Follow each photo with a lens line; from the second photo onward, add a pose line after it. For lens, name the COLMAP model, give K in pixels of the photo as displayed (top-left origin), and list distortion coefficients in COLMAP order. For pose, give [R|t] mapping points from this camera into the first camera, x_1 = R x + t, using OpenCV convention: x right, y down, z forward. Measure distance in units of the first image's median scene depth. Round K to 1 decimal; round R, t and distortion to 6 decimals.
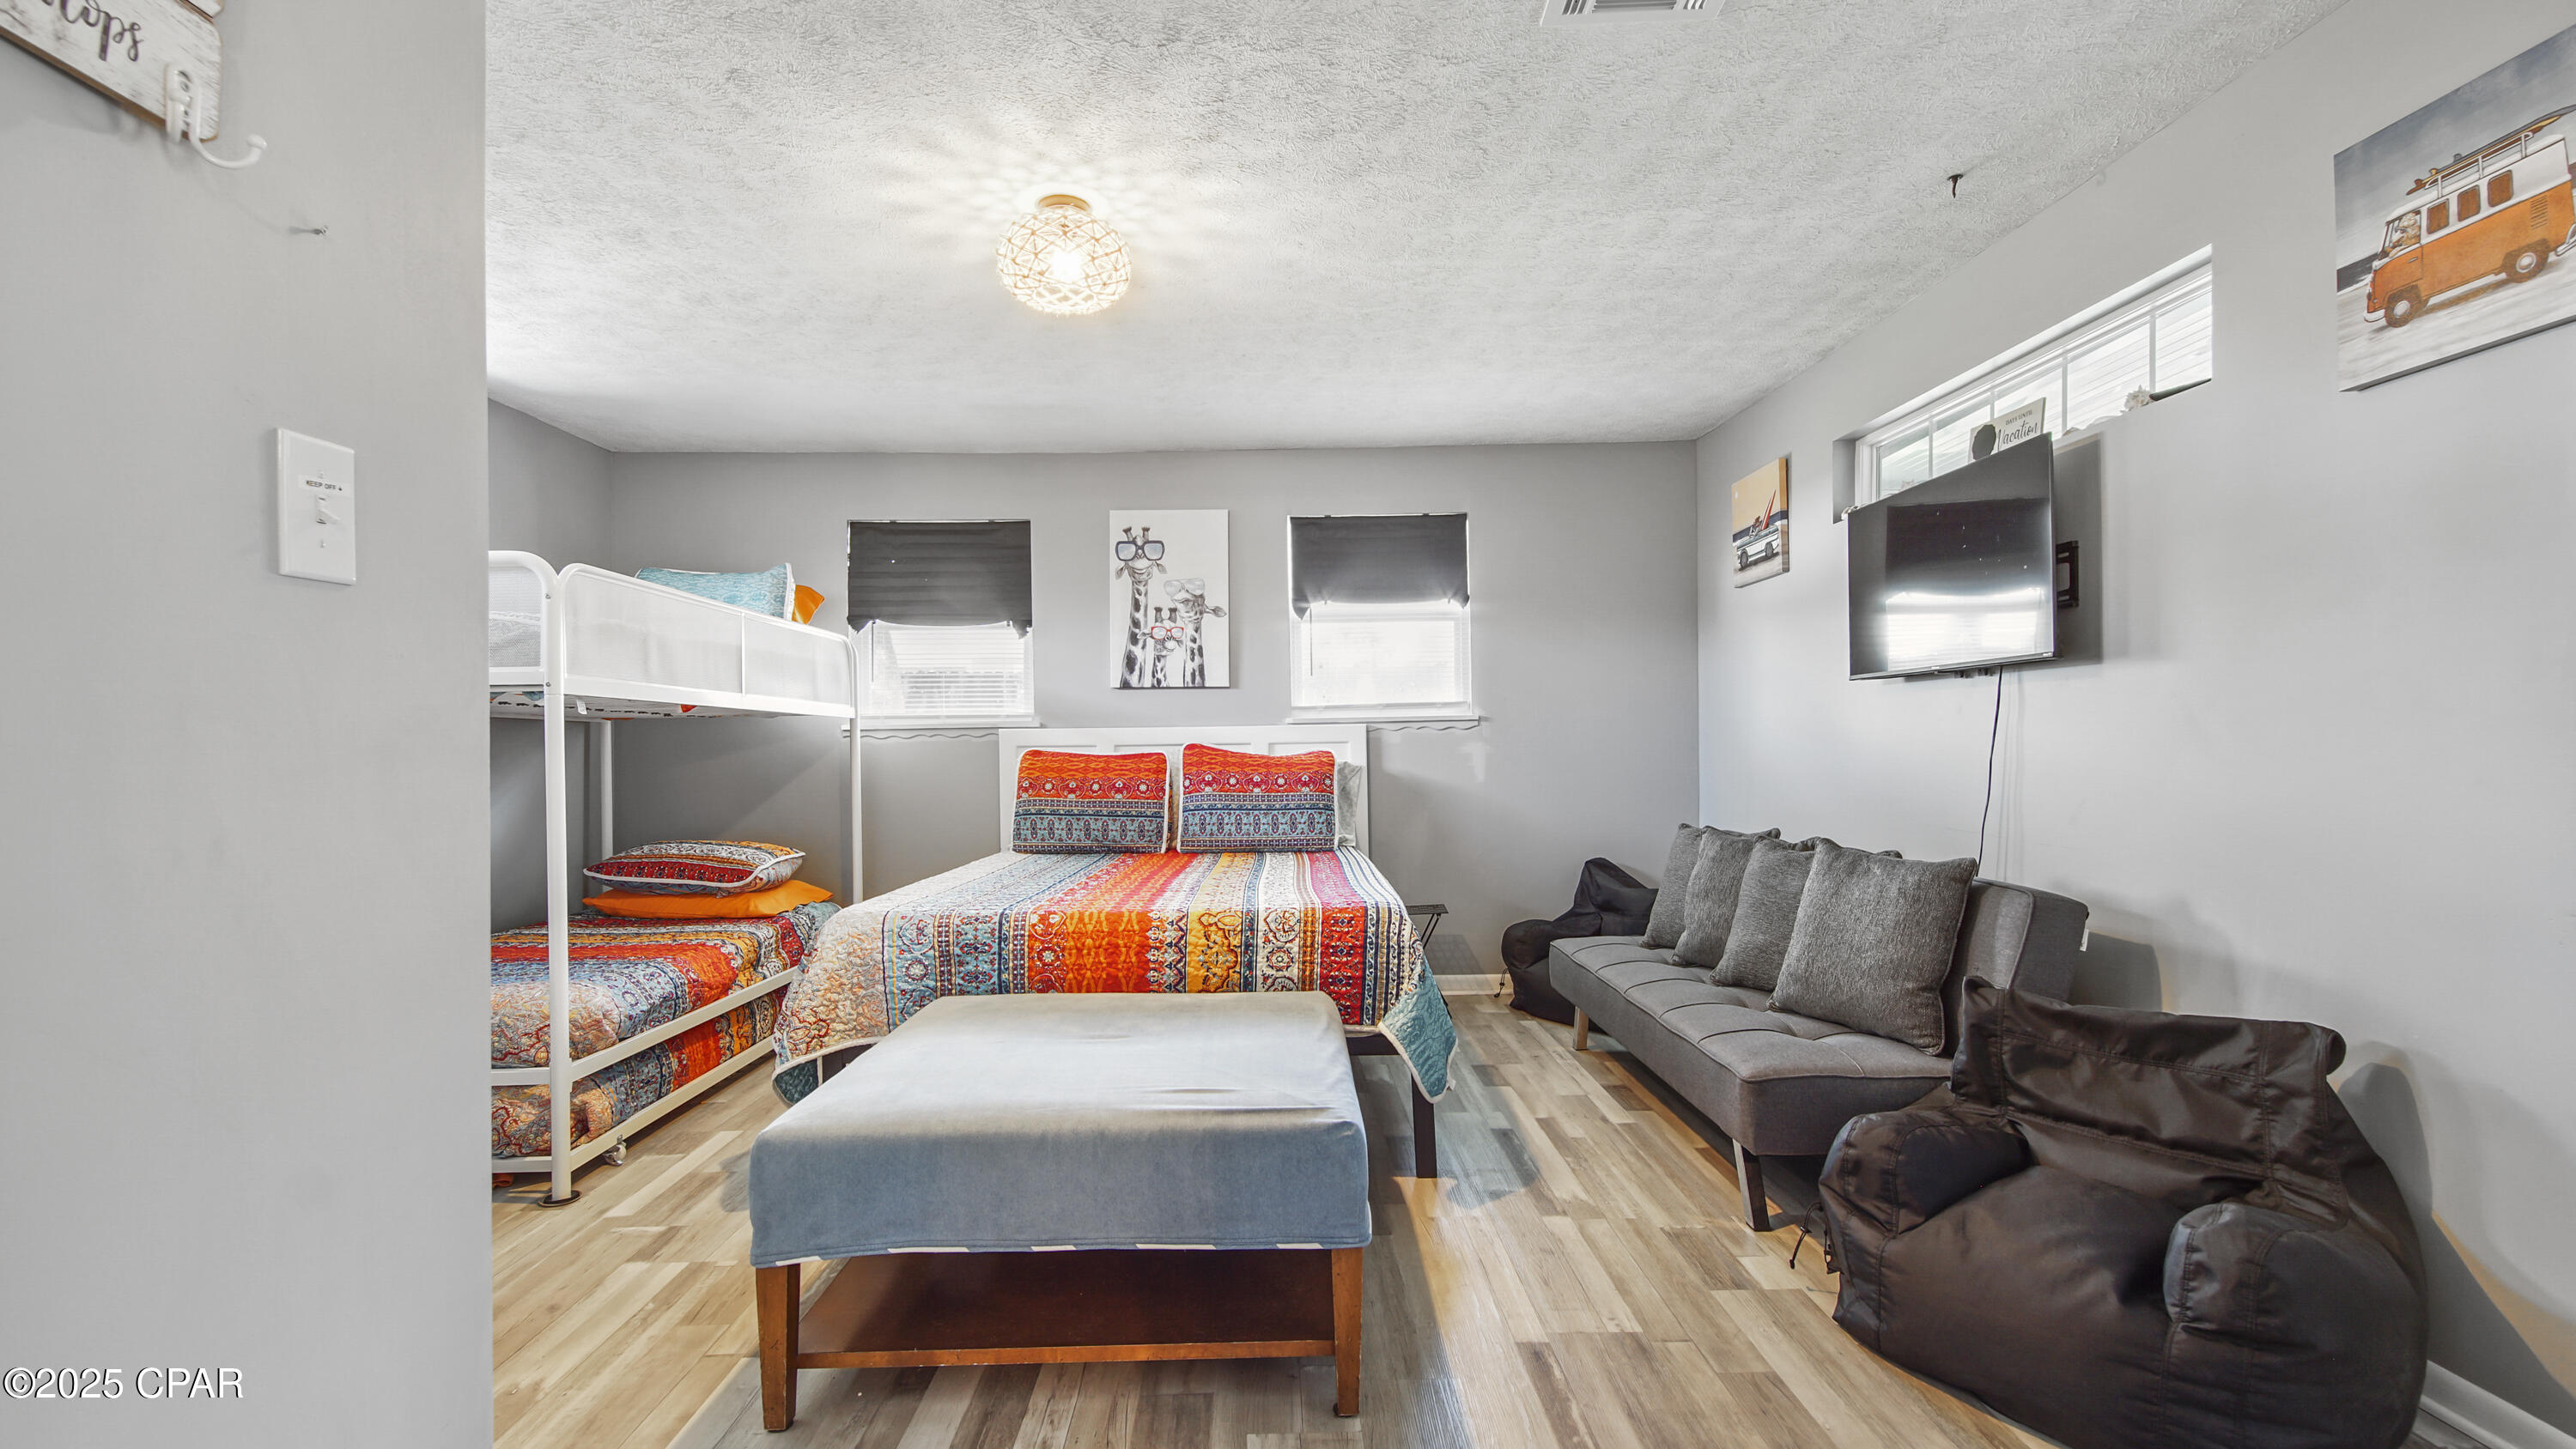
lens RADIAL K [[1145.7, 0, 1280.8], [0, 1145.7, 742.2], [0, 0, 1]] dist [0.045034, -0.025898]
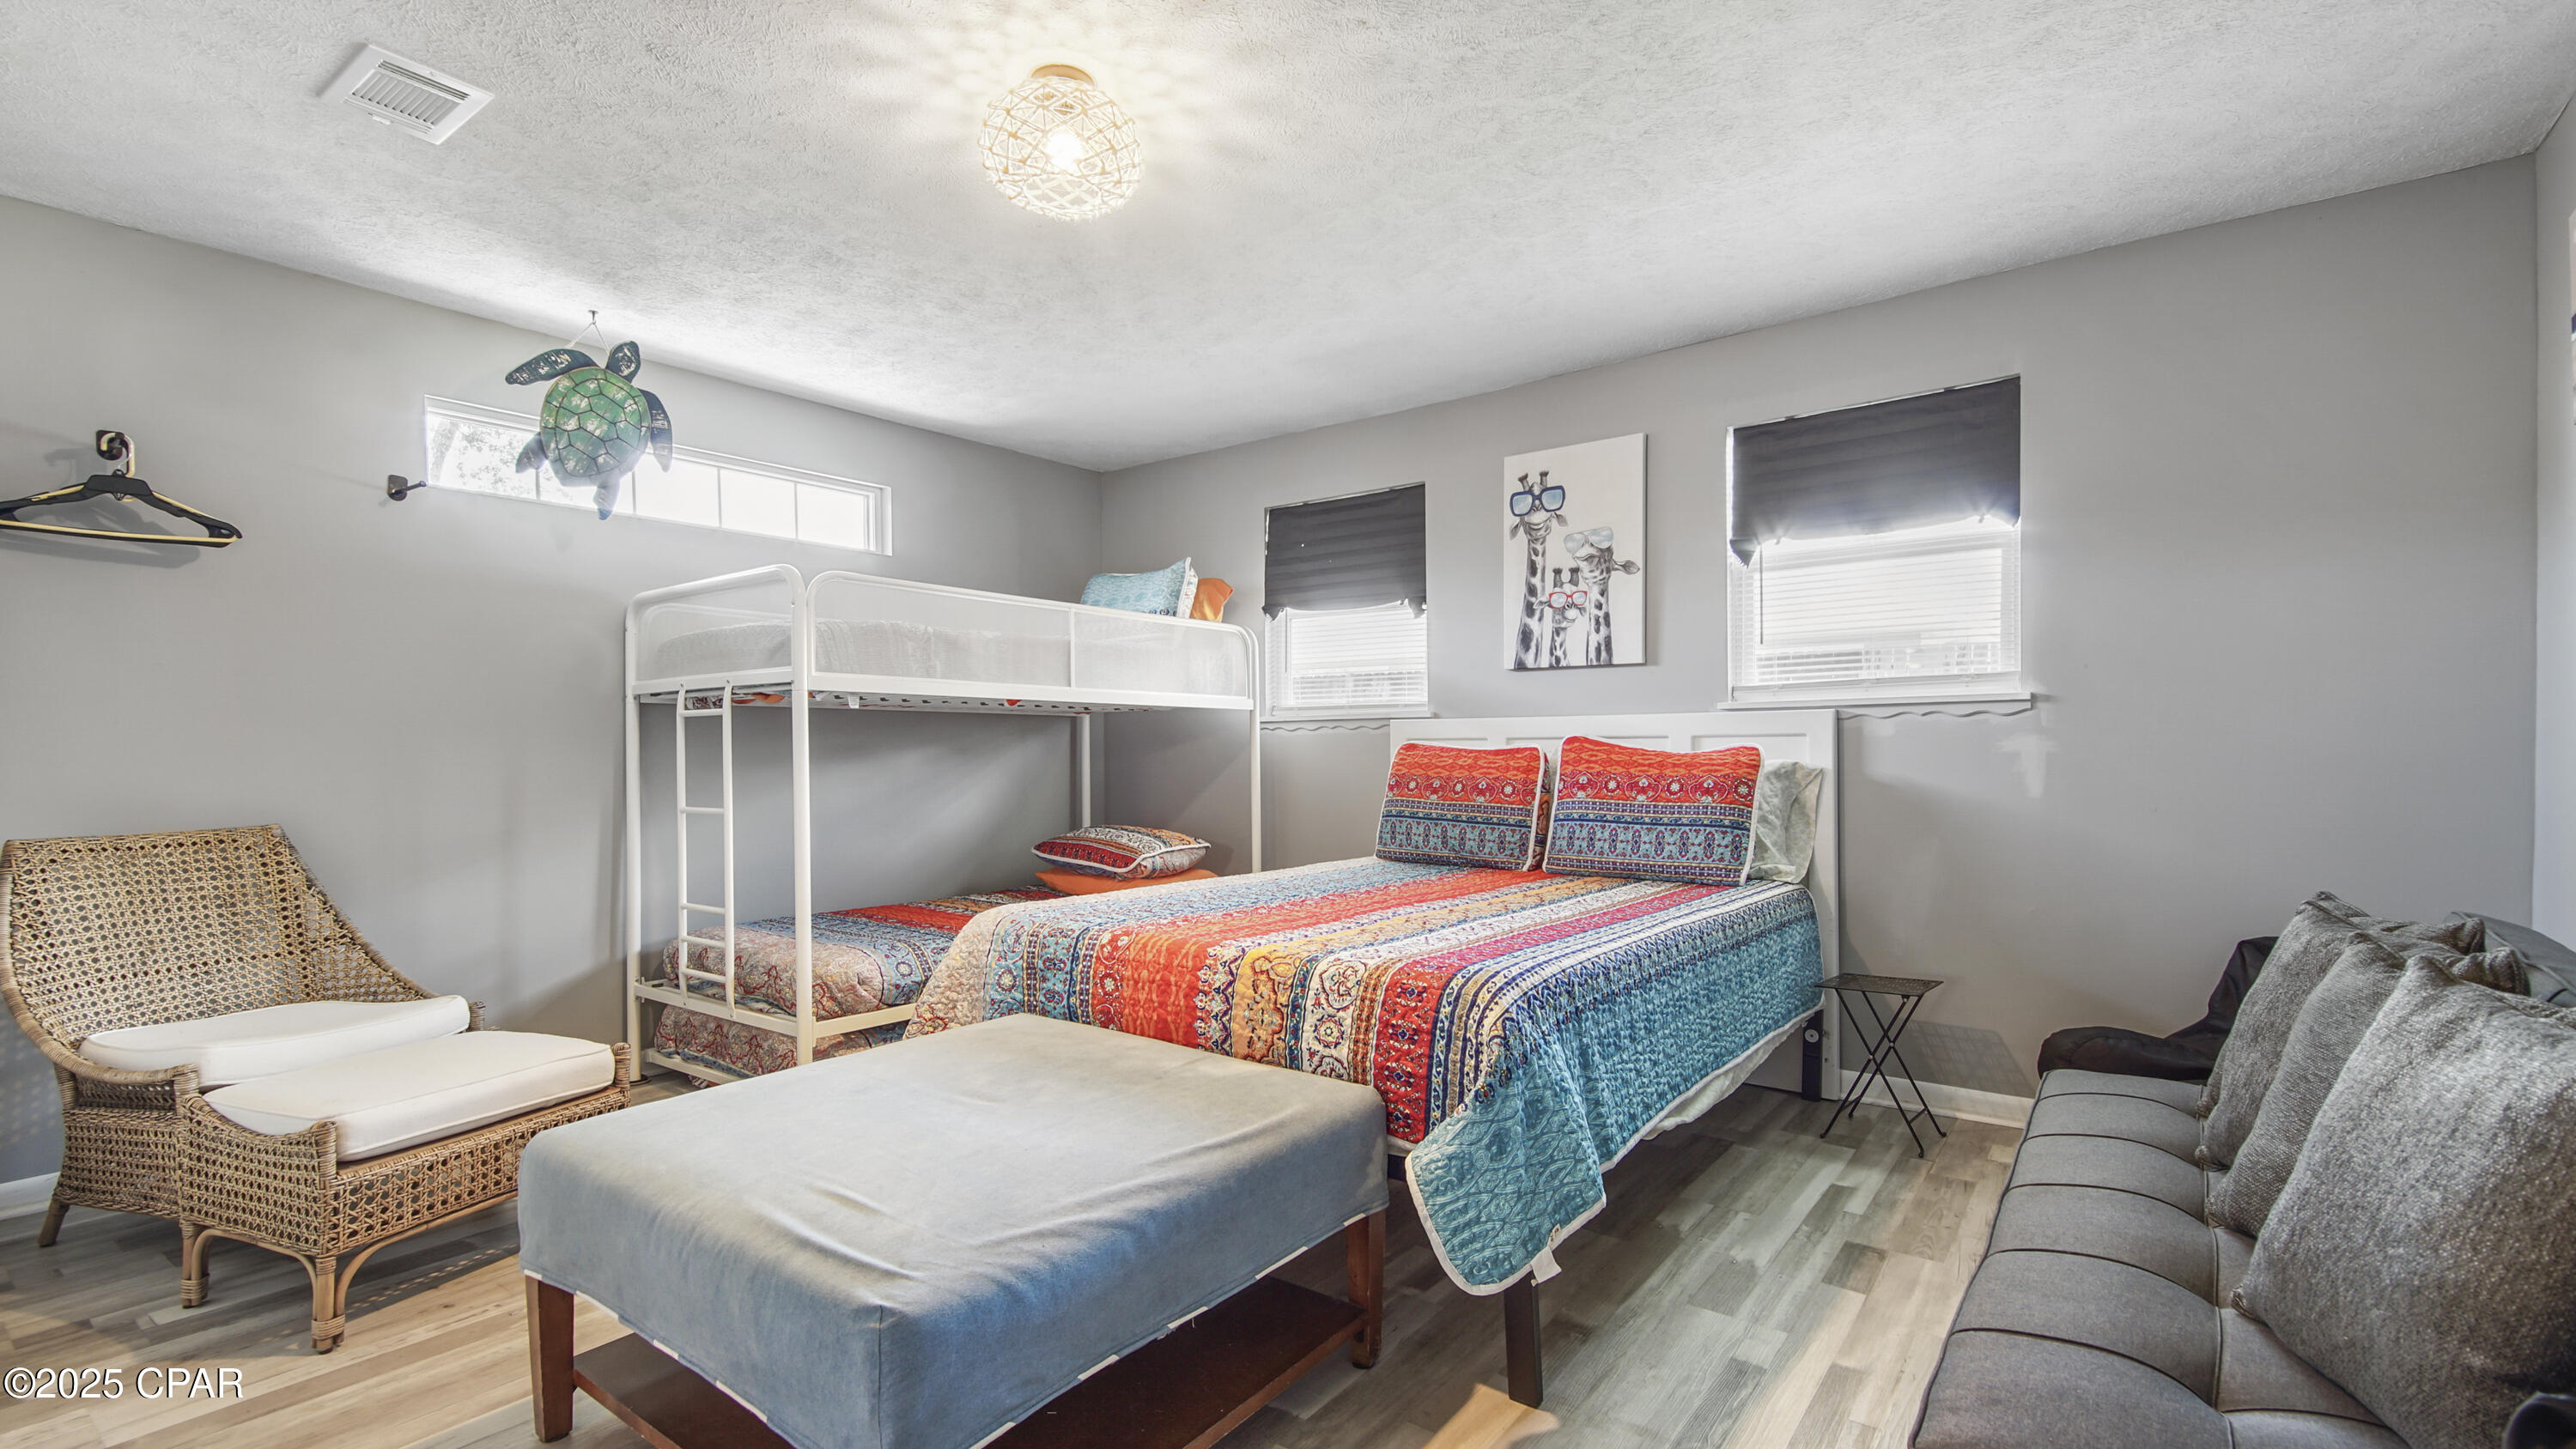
lens RADIAL K [[1147.6, 0, 1287.5], [0, 1147.6, 760.1], [0, 0, 1]] dist [0.045366, -0.024633]
pose [[0.787507, 0.015030, -0.616122, 0.247560], [-0.001575, 0.999748, 0.022375, 0.000121], [0.616303, -0.016650, 0.787333, 0.238252]]
